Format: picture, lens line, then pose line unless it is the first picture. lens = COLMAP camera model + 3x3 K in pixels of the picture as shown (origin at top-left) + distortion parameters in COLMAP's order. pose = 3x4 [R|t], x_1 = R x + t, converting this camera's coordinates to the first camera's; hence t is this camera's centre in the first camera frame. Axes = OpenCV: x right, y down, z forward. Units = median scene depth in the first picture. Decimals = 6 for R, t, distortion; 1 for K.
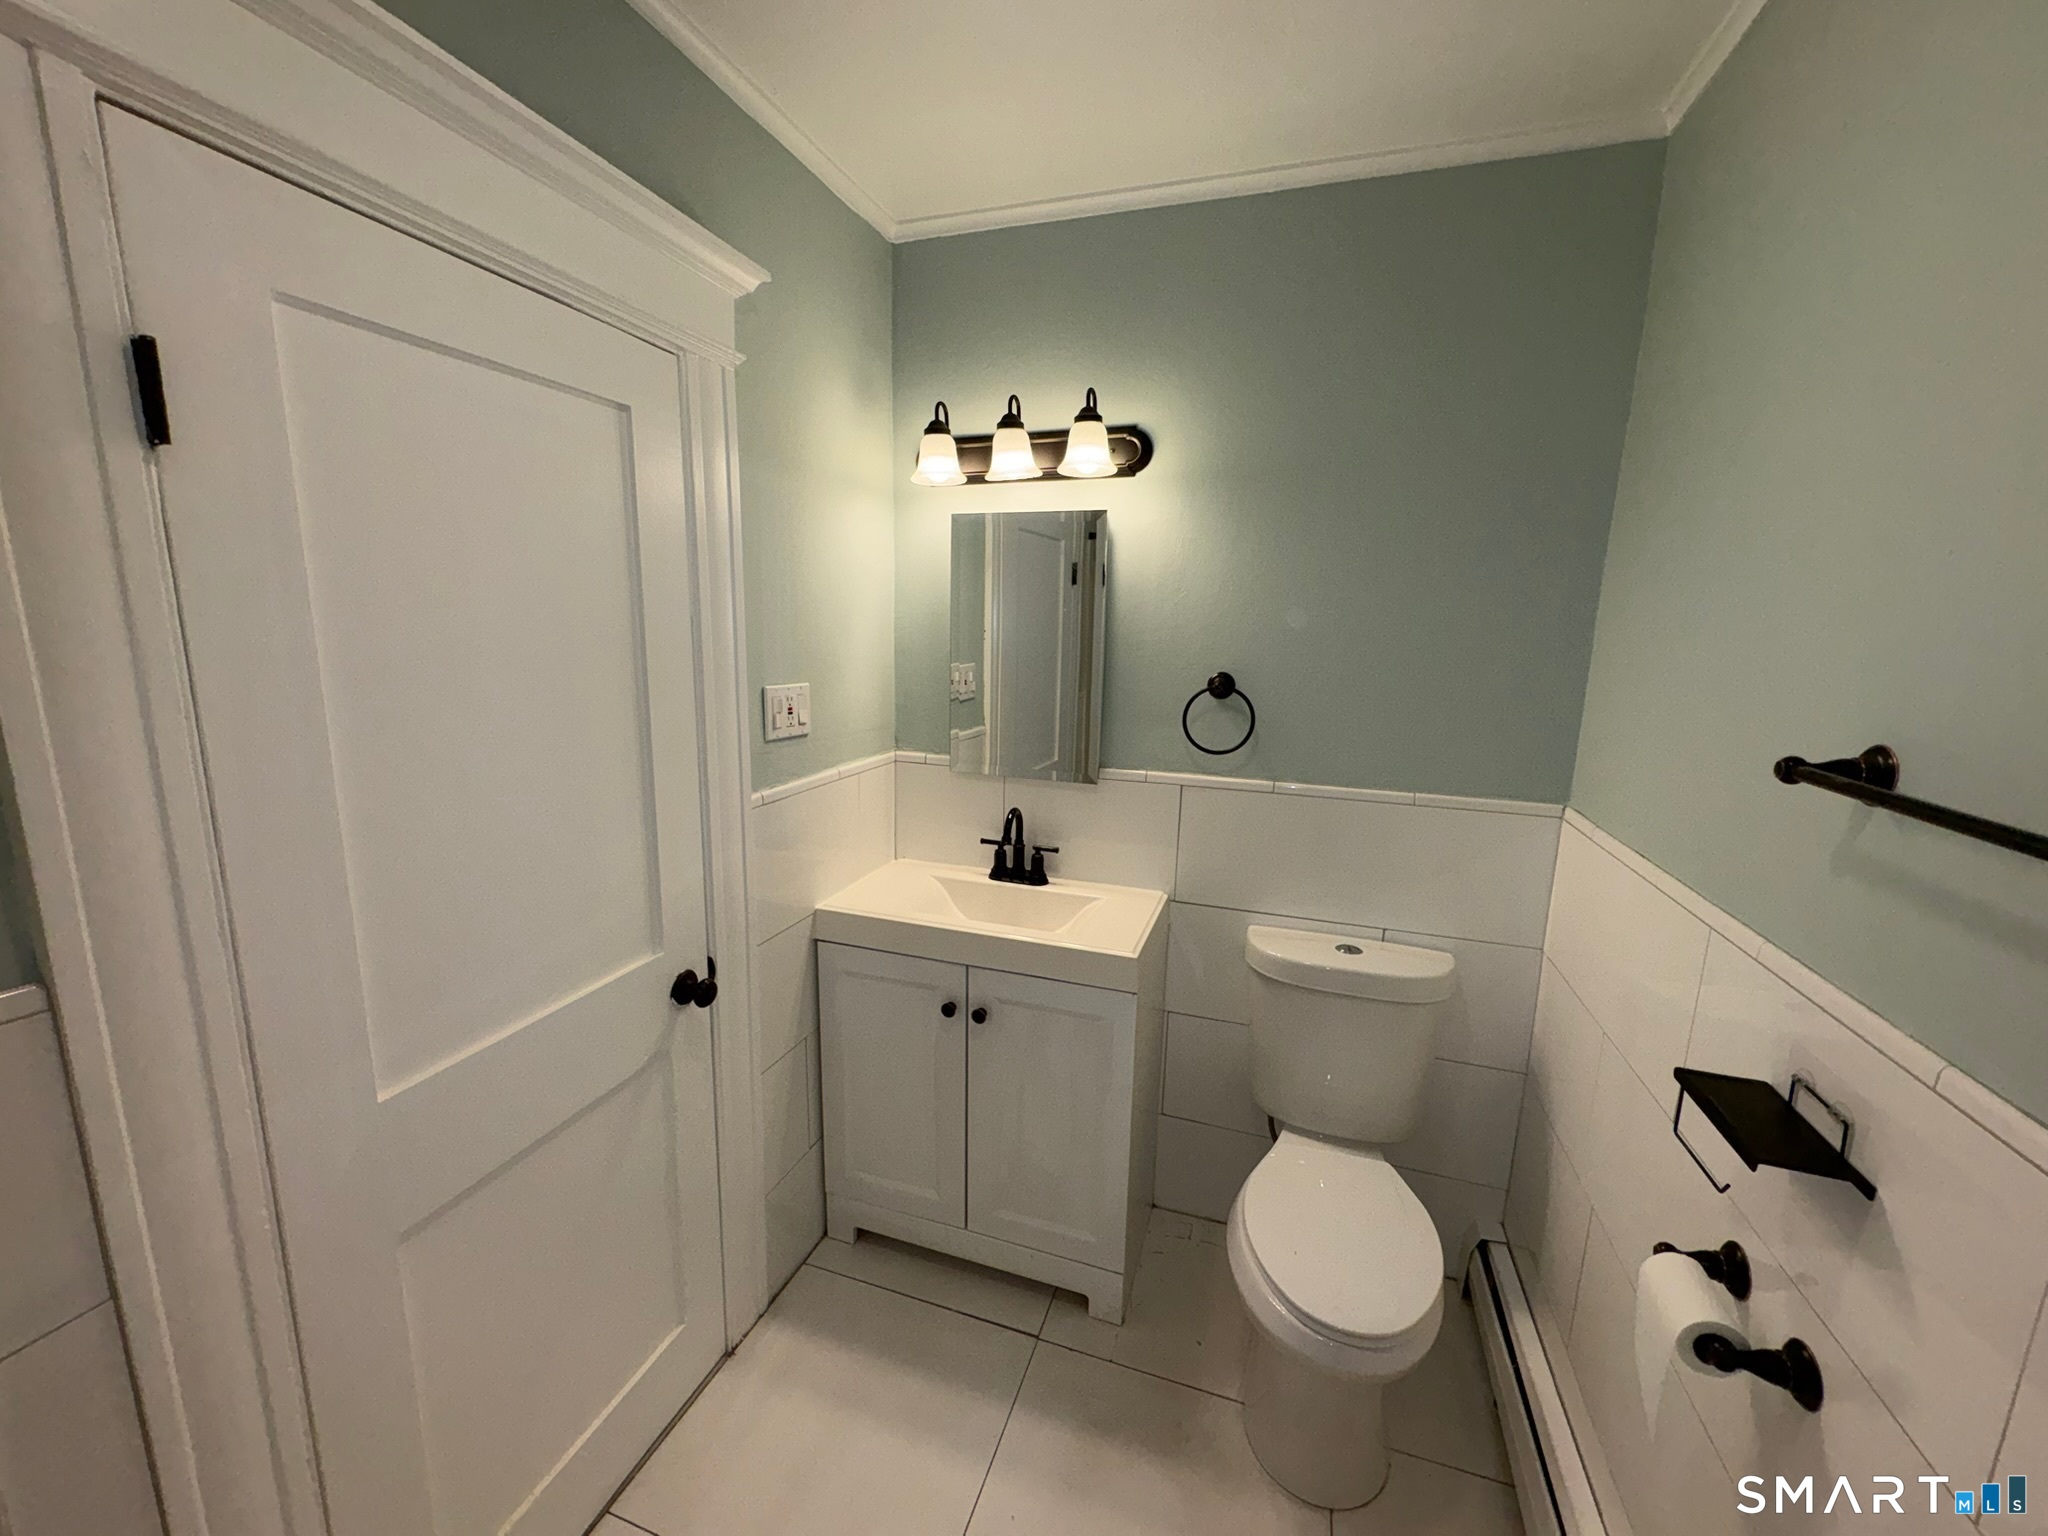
lens RADIAL K [[813.0, 0, 1016.8], [0, 813.0, 768.6], [0, 0, 1]] dist [-0.000924, 0.000609]
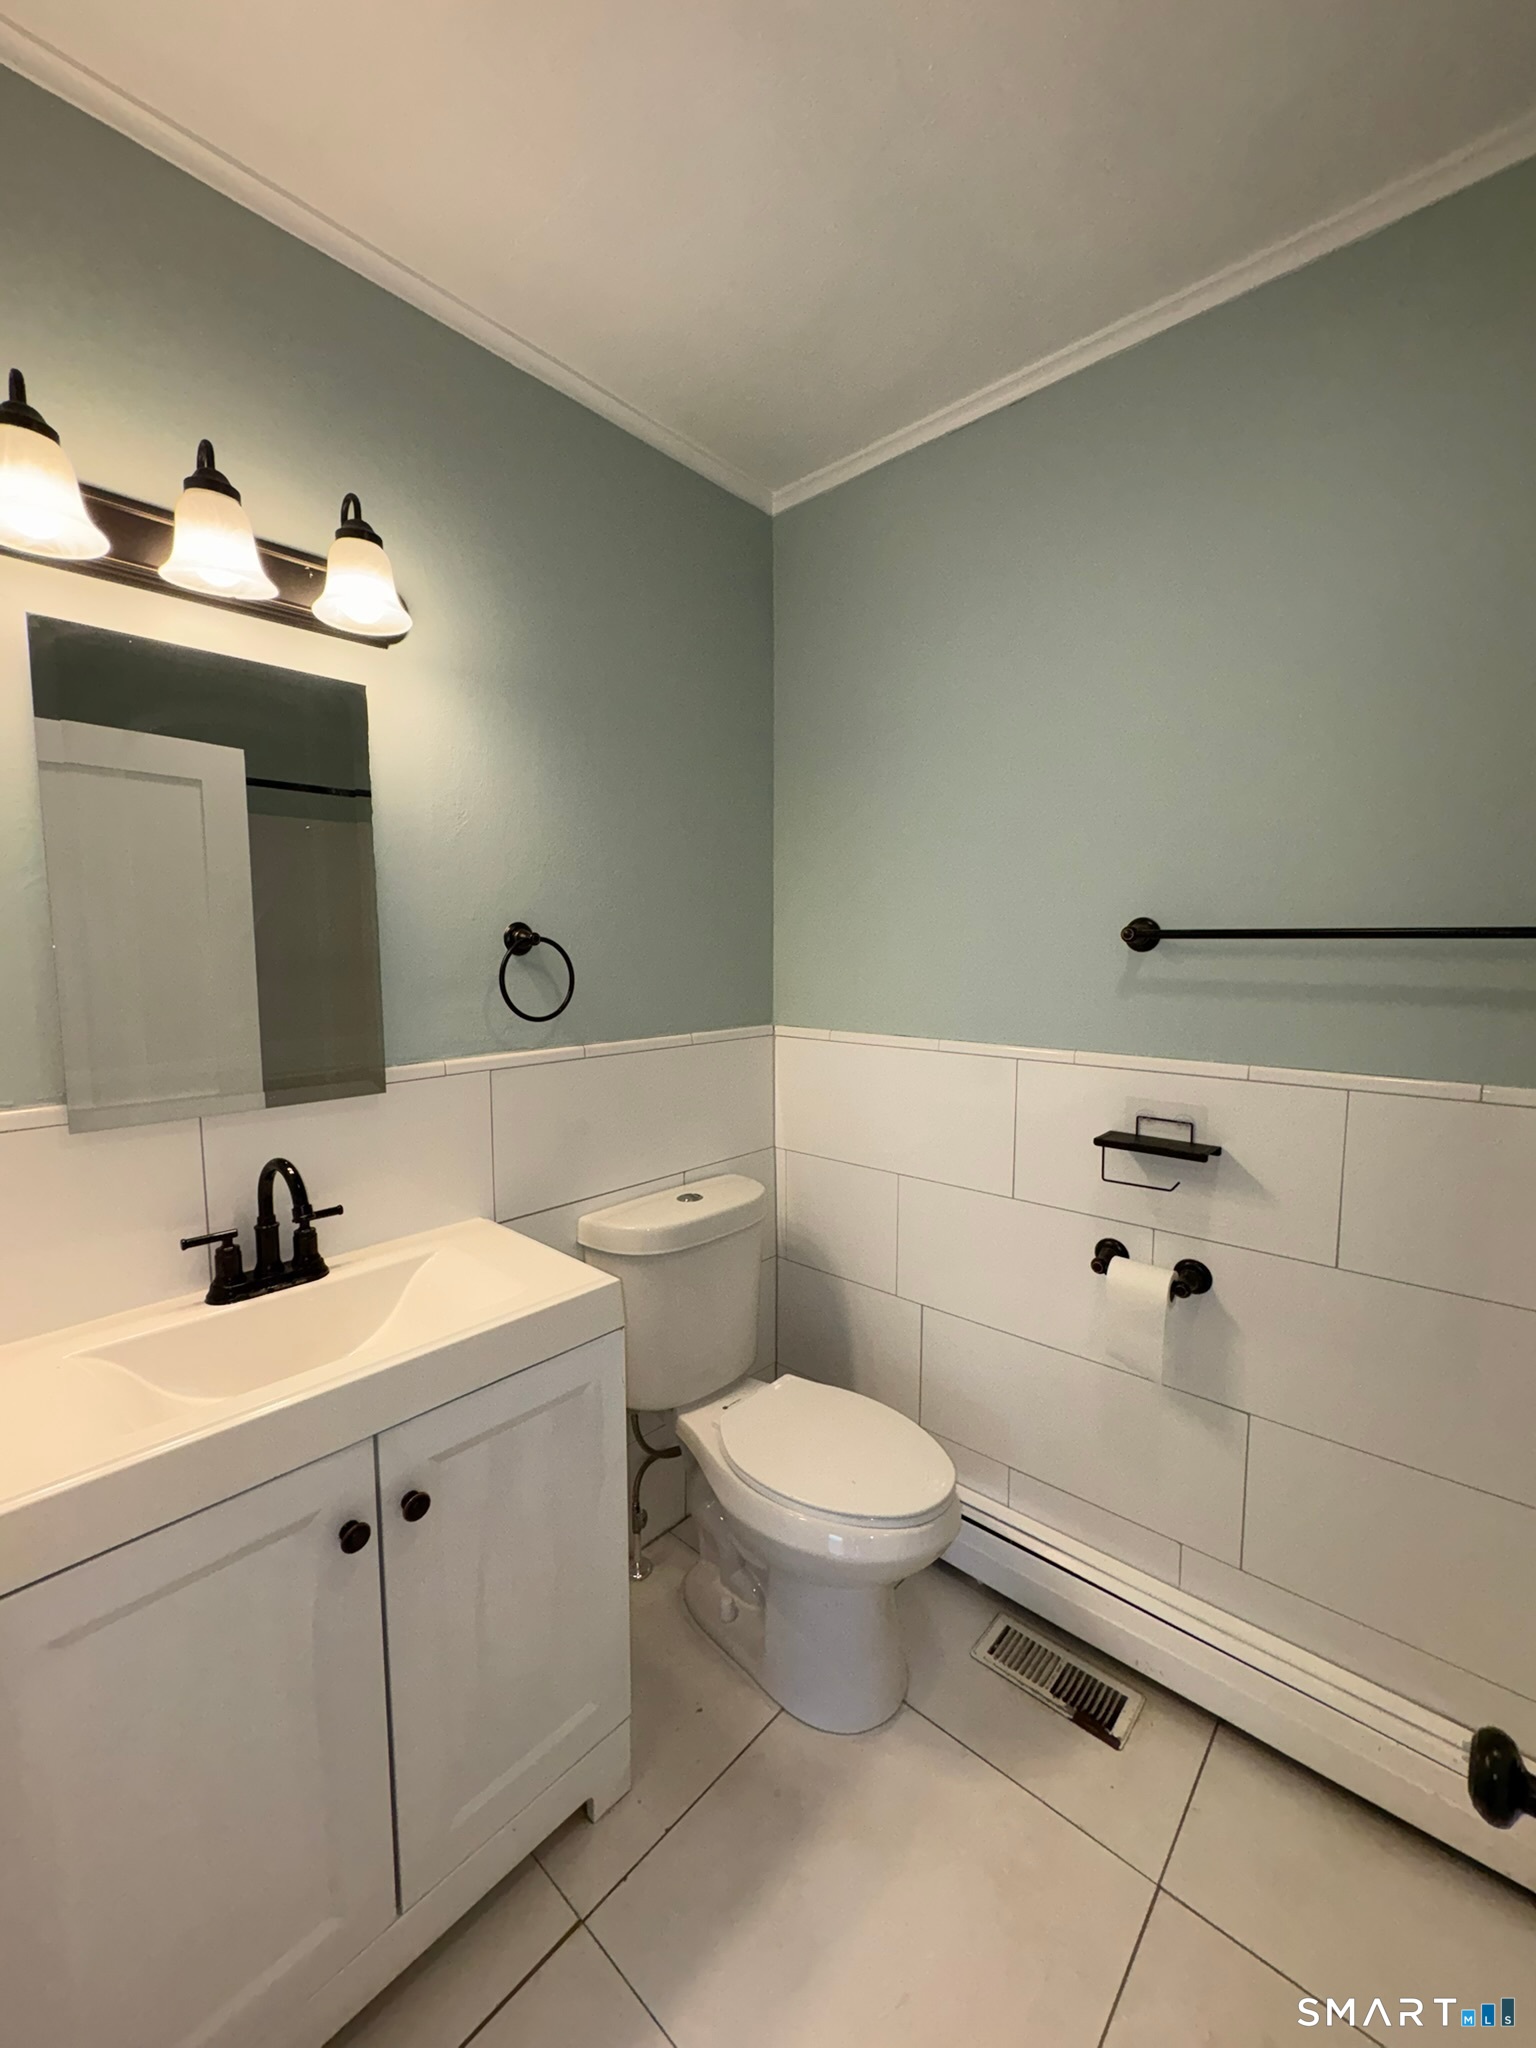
lens RADIAL K [[813.0, 0, 765.0], [0, 813.0, 1022.2], [0, 0, 1]] dist [-0.000924, 0.000609]
pose [[0.390121, -0.108504, 0.914348, -0.407055], [0.178496, 0.983107, 0.040506, -0.008925], [-0.903297, 0.147405, 0.402898, 0.465405]]
